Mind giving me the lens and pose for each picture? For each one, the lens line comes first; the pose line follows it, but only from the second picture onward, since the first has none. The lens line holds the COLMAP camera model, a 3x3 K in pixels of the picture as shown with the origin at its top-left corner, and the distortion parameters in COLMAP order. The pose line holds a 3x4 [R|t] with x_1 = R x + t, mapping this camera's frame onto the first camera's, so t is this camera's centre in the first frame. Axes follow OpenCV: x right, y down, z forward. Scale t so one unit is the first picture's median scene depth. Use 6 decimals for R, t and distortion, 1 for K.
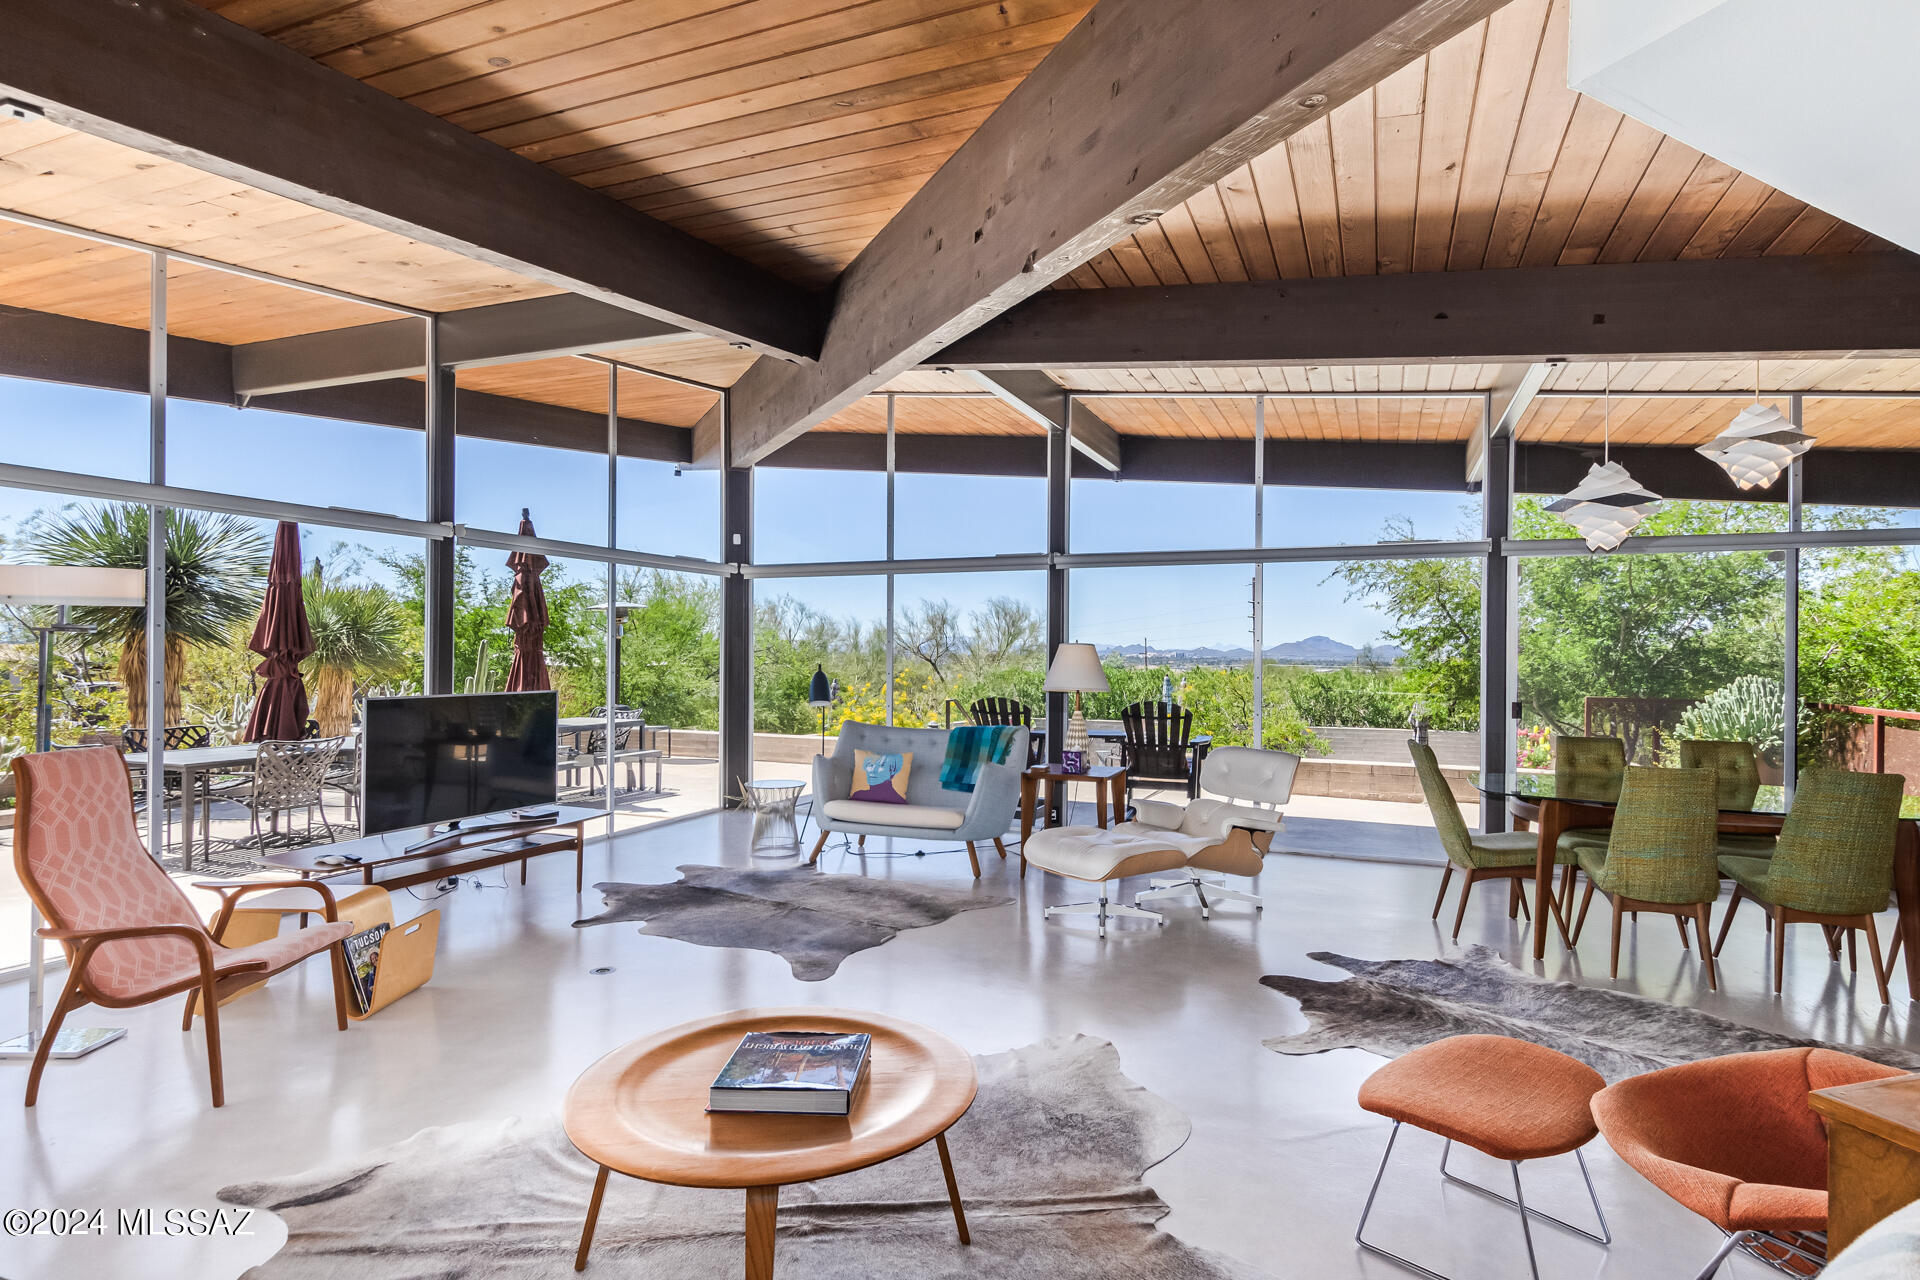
lens RADIAL K [[979.9, 0, 960.0], [0, 979.9, 640.0], [0, 0, 1]] dist [0.036225, 0.000155]
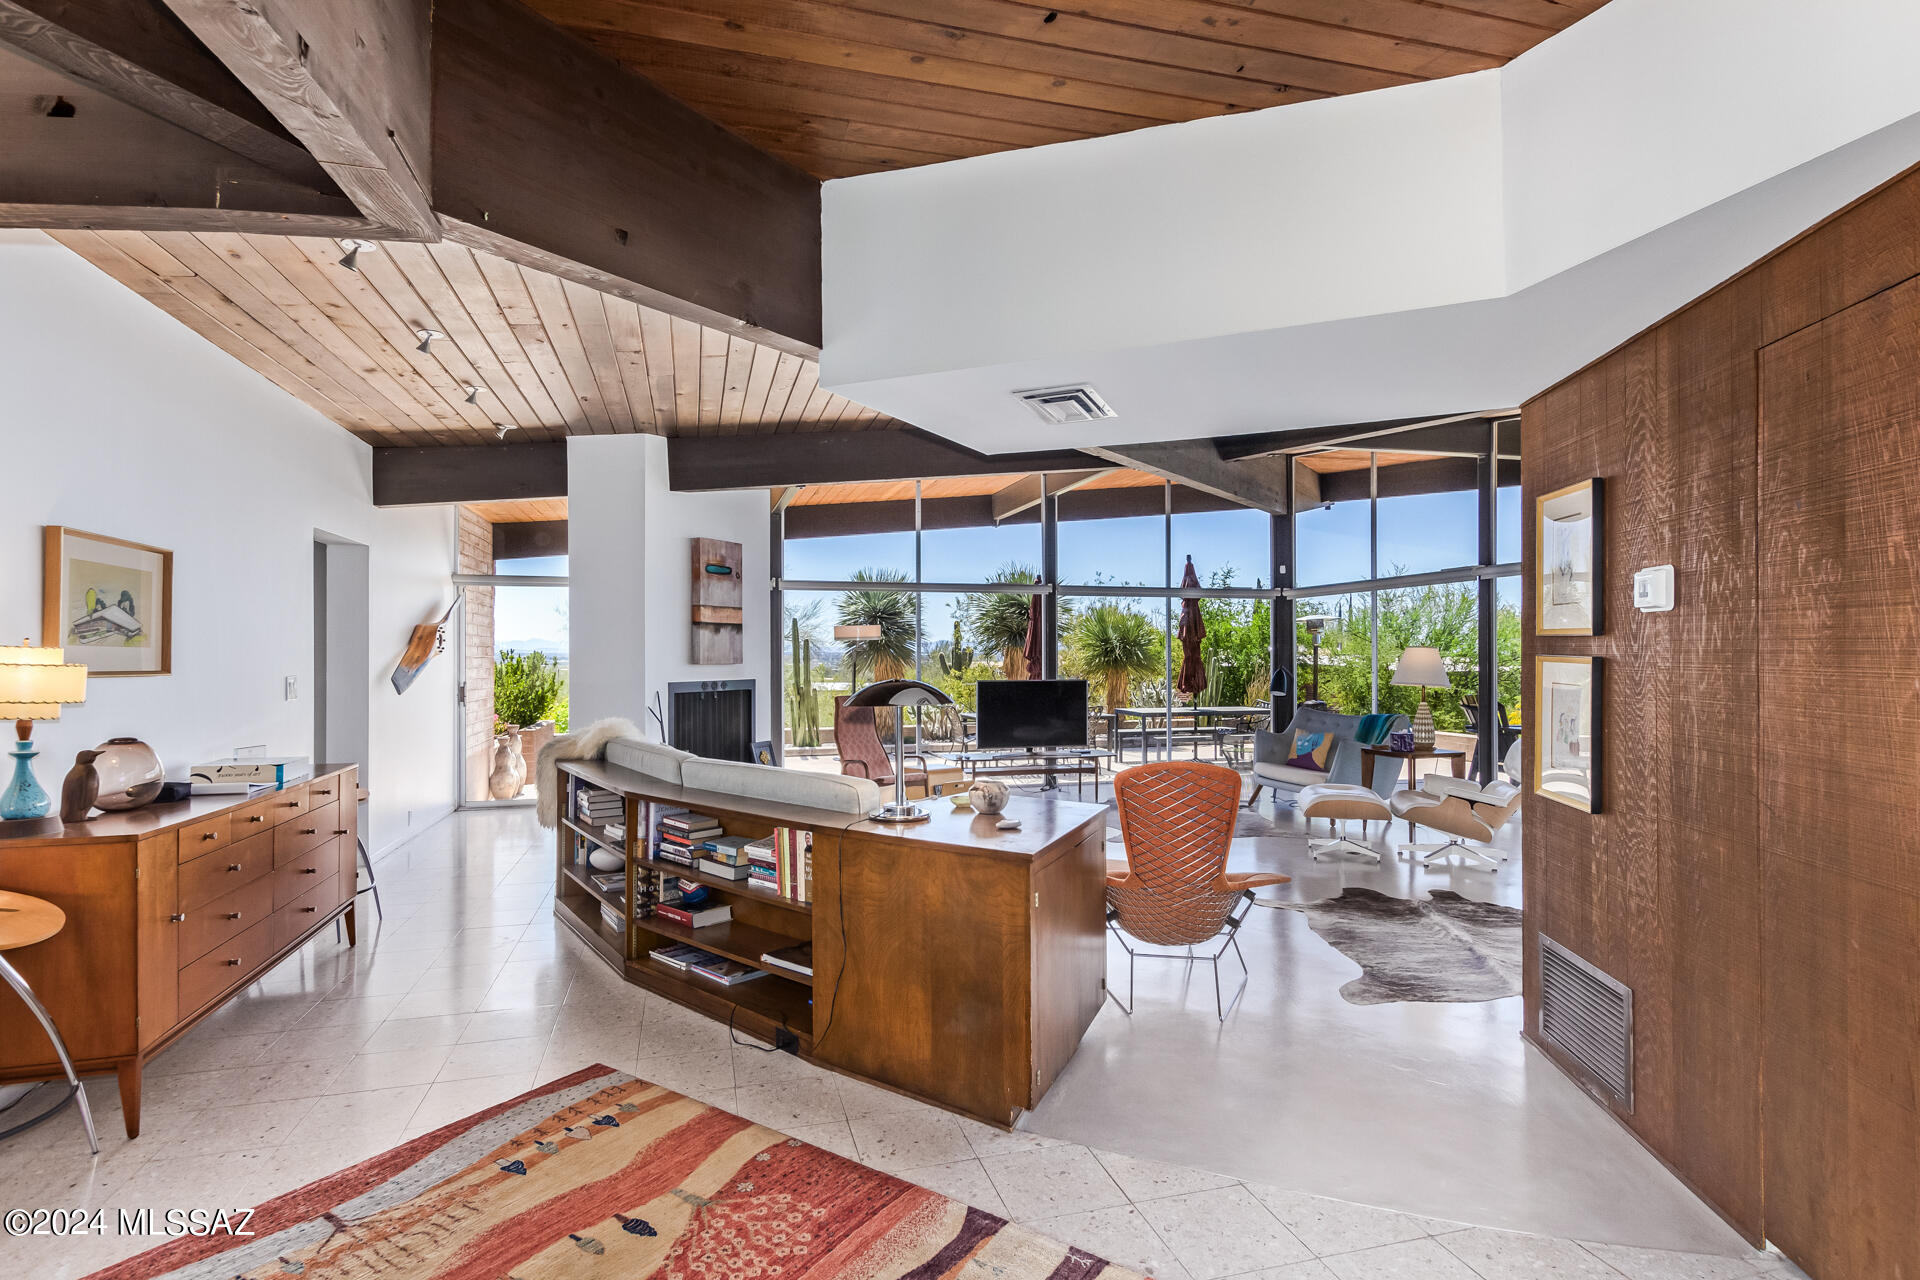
lens RADIAL K [[975.6, 0, 977.2], [0, 975.6, 676.8], [0, 0, 1]] dist [-0.002699, -0.000646]
pose [[0.630817, 0.009659, -0.775872, 0.906249], [0.016963, 0.999512, 0.026235, -0.001215], [0.775746, -0.029711, 0.630345, -0.240279]]
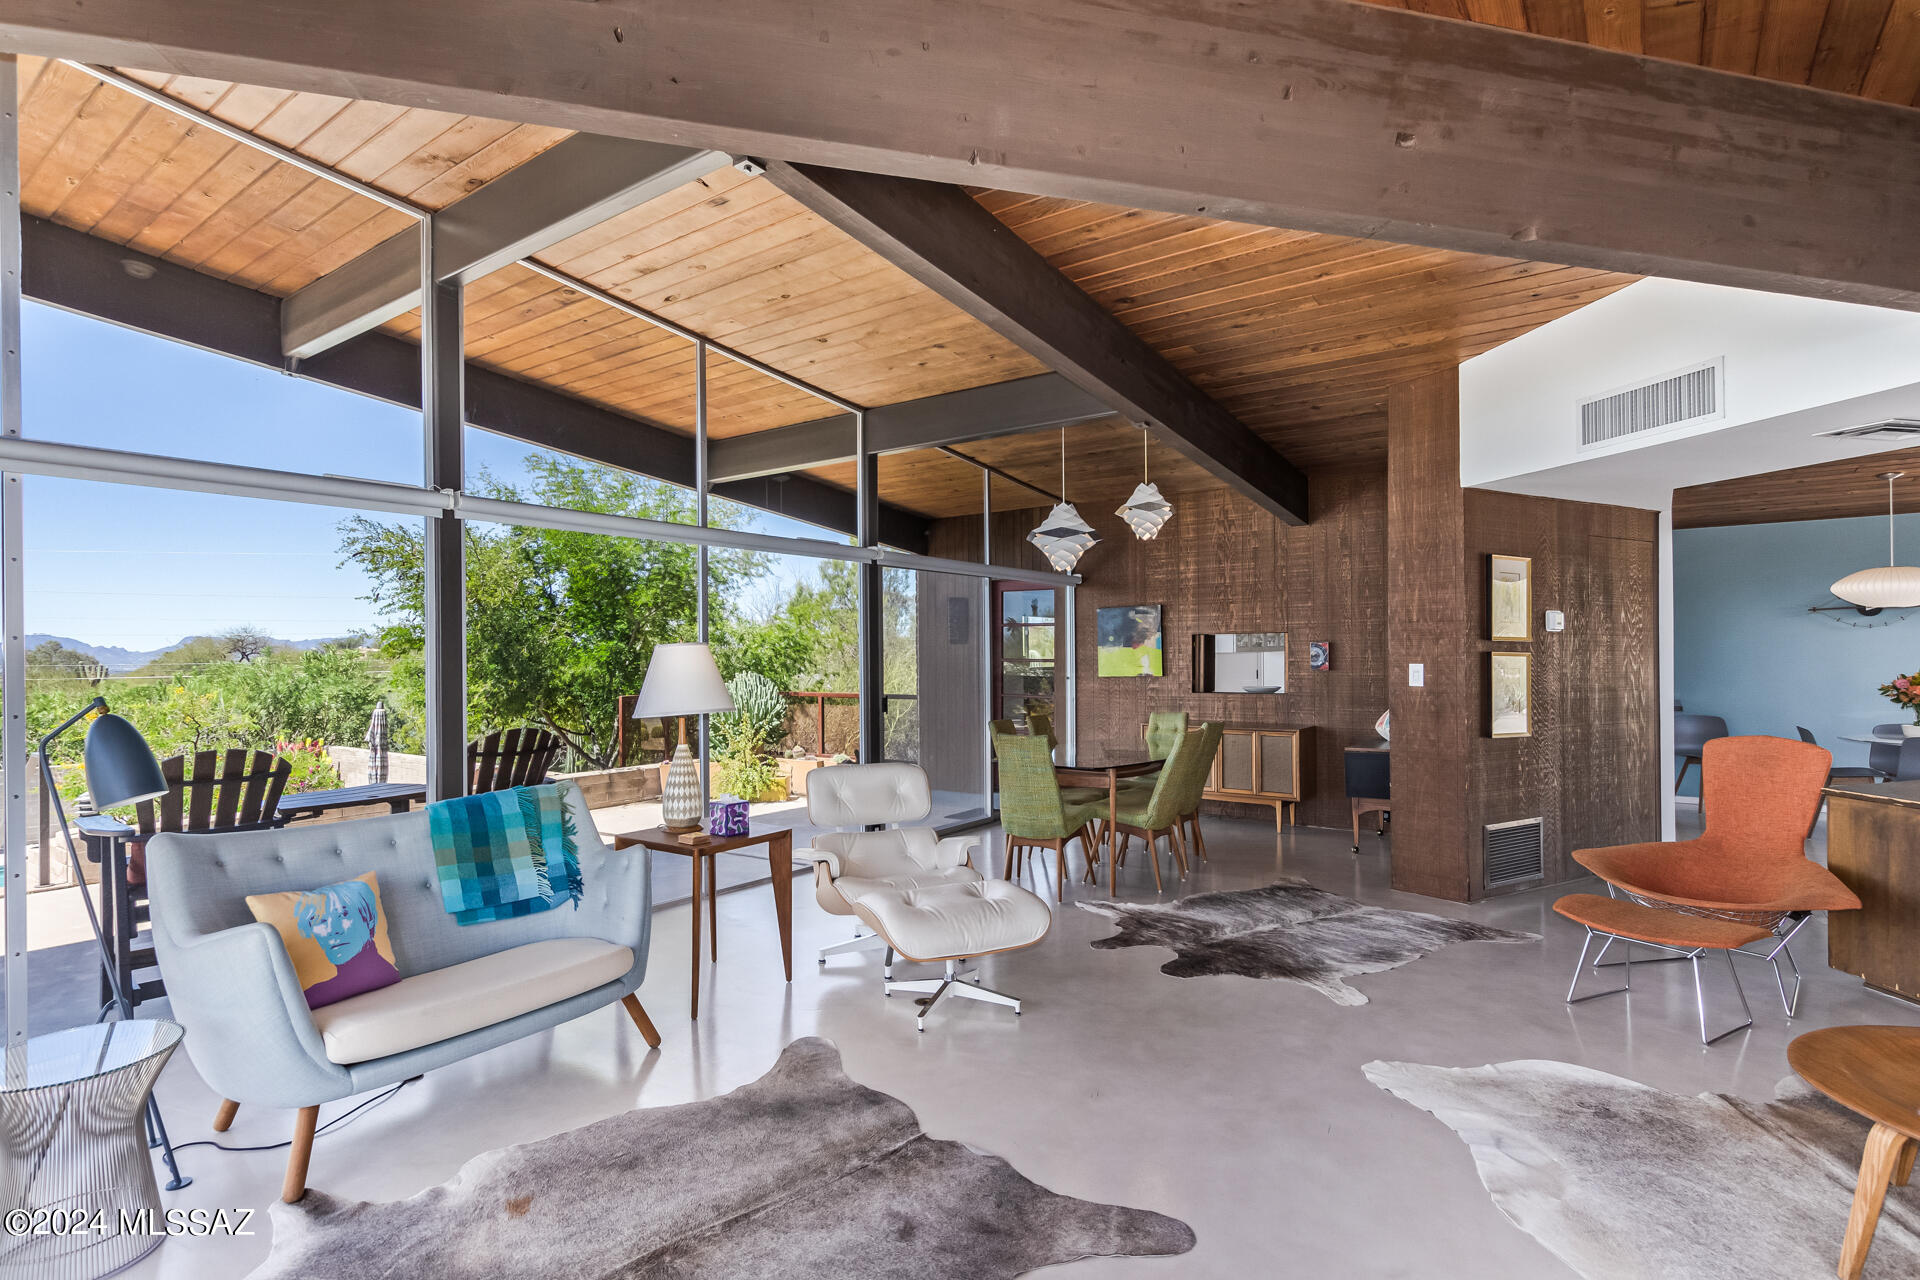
lens RADIAL K [[953.5, 0, 952.4], [0, 953.5, 658.2], [0, 0, 1]] dist [0.001967, 0.000514]
pose [[0.230201, -0.002987, 0.973138, -0.601871], [-0.007326, 0.999962, 0.004803, 0.015728], [-0.973115, -0.008235, 0.230171, 0.868451]]
